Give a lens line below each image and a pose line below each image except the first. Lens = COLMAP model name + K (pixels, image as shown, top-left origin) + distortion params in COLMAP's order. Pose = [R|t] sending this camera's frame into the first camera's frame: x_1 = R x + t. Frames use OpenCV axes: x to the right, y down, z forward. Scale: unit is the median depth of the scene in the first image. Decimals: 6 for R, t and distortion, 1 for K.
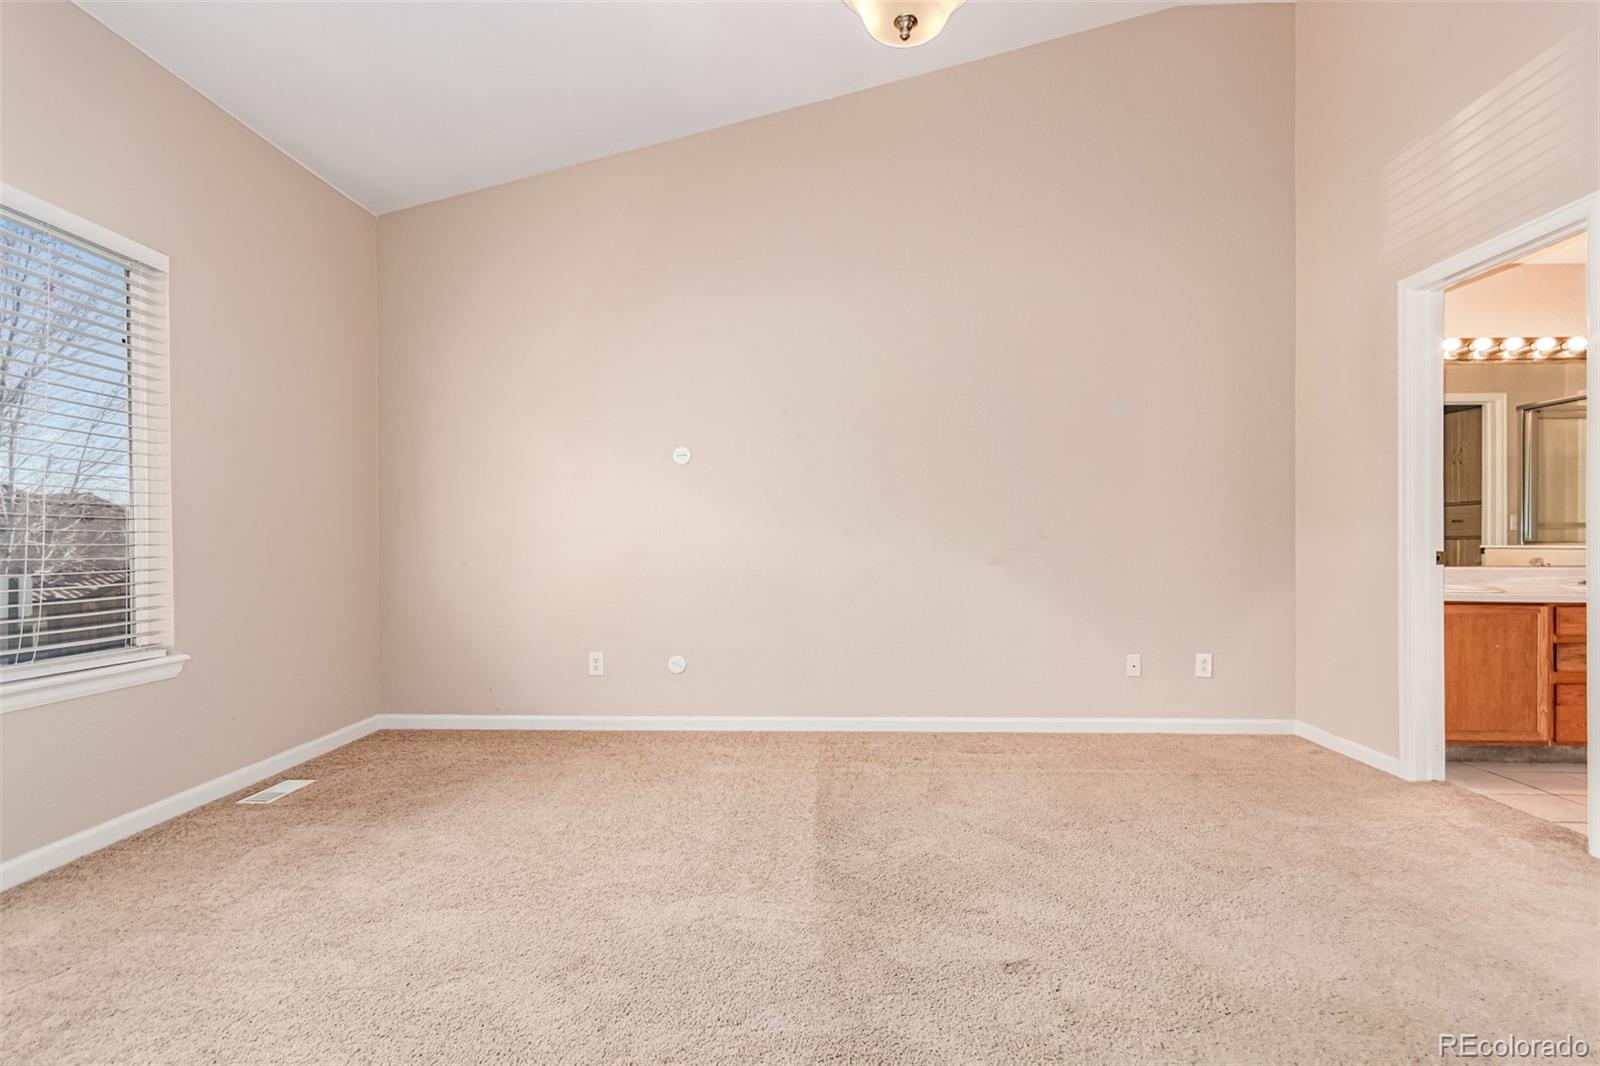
lens RADIAL K [[741.2, 0, 788.7], [0, 741.2, 541.4], [0, 0, 1]] dist [0.004586, 0.000485]
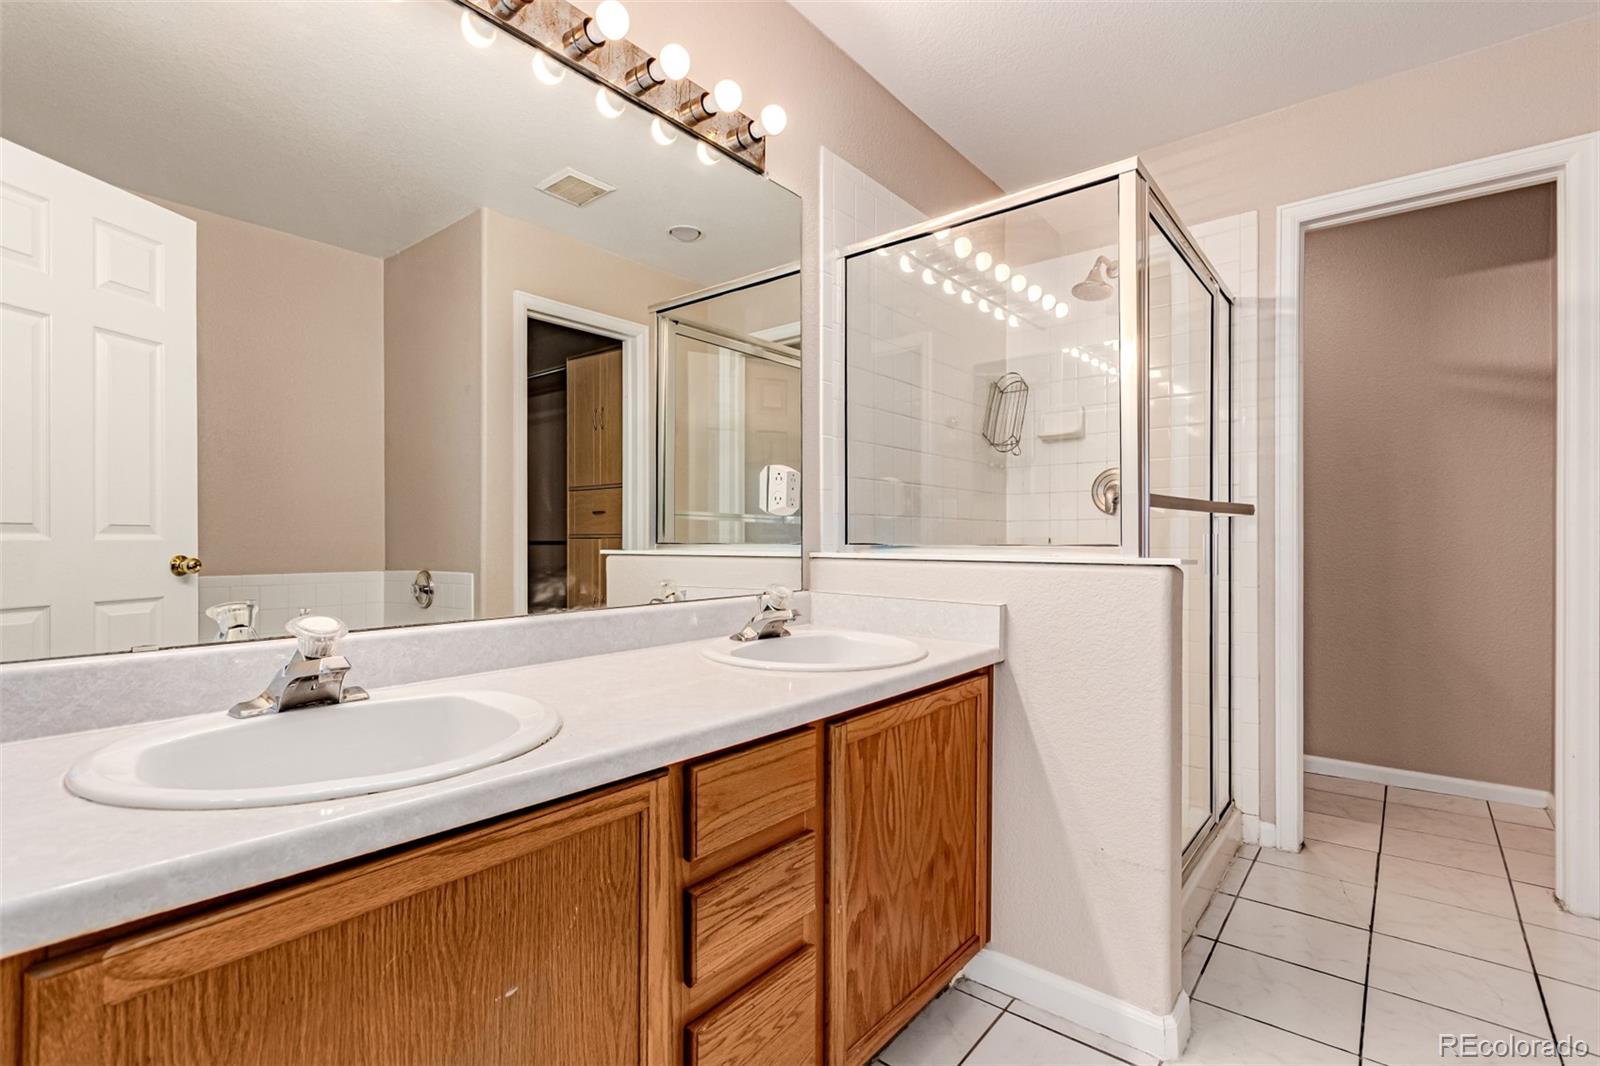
lens RADIAL K [[763.4, 0, 784.6], [0, 763.4, 540.3], [0, 0, 1]] dist [0.001945, 0.000101]
pose [[0.618027, -0.001000, 0.786156, 0.832912], [0.003614, 0.999992, -0.001570, -0.002798], [-0.786148, 0.003811, 0.618026, 0.799622]]
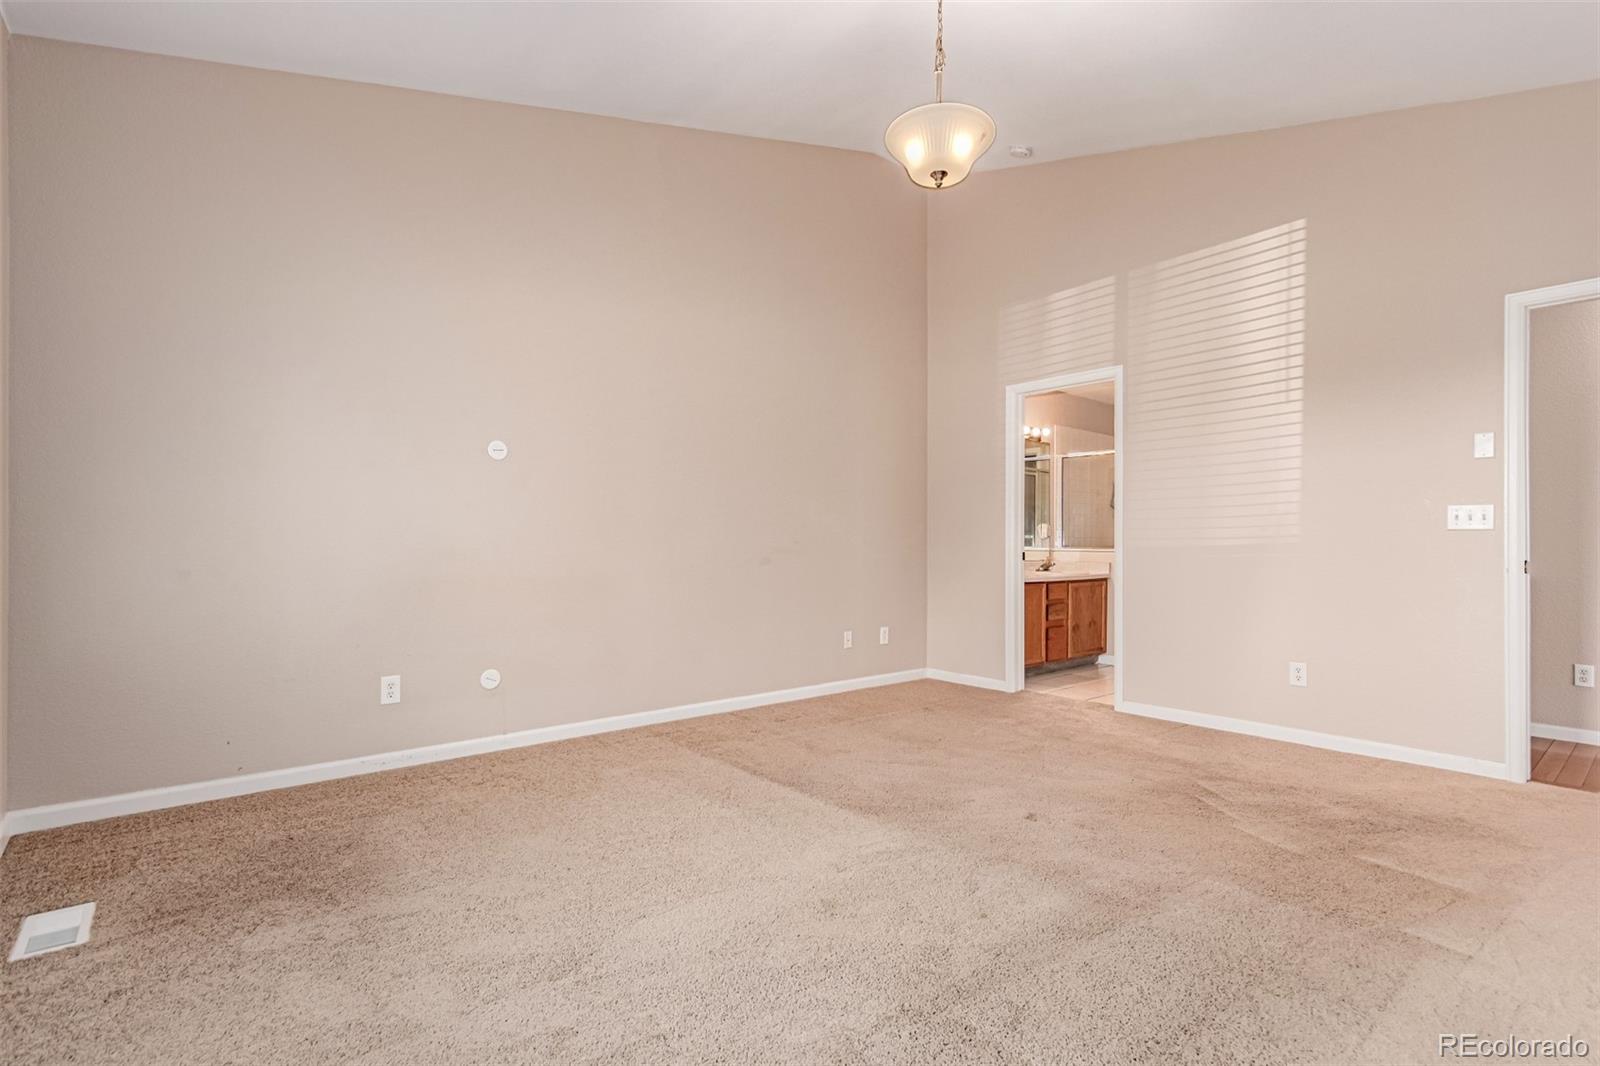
lens RADIAL K [[763.4, 0, 784.6], [0, 763.4, 540.3], [0, 0, 1]] dist [0.001945, 0.000101]
pose [[0.745727, 0.007334, 0.666211, -0.639714], [-0.004673, 0.999972, -0.005778, -0.001284], [-0.666235, 0.001195, 0.745741, 0.077696]]
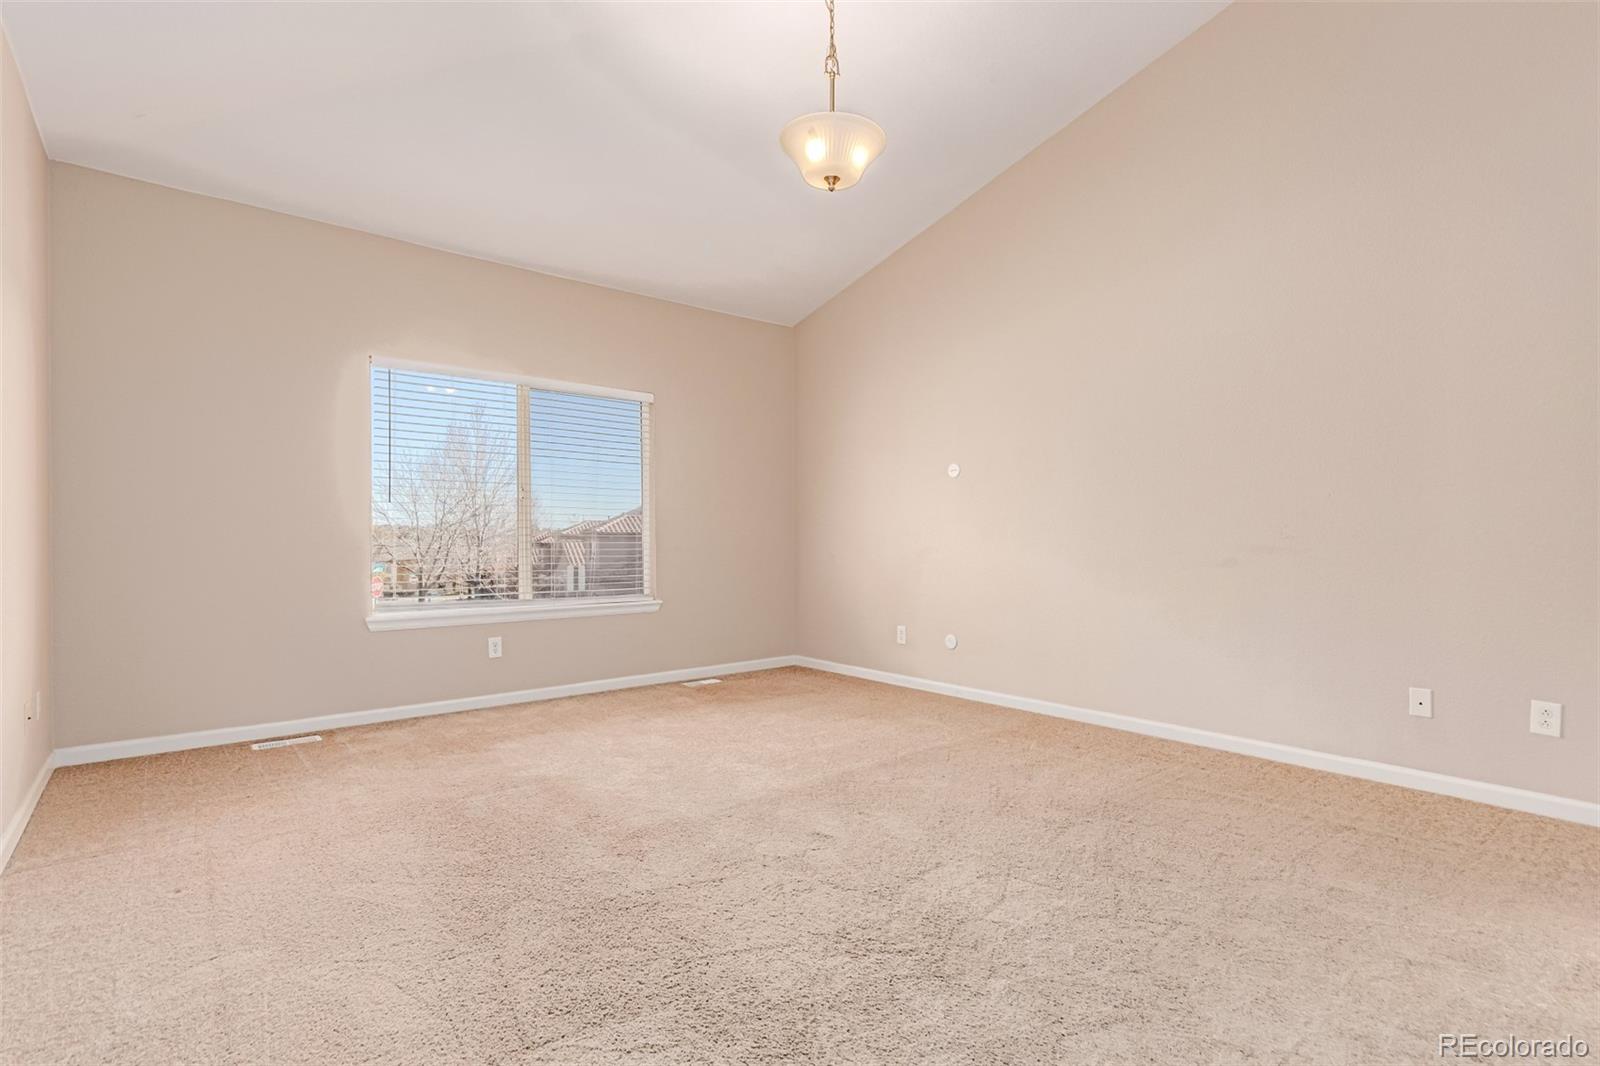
lens RADIAL K [[736.3, 0, 800.0], [0, 736.3, 533.0], [0, 0, 1]] dist [0.003636, 0.000373]
pose [[0.668854, -0.006150, -0.743369, 0.739409], [-0.000868, 0.999959, -0.009055, -0.002372], [0.743394, 0.006702, 0.668821, 0.003823]]
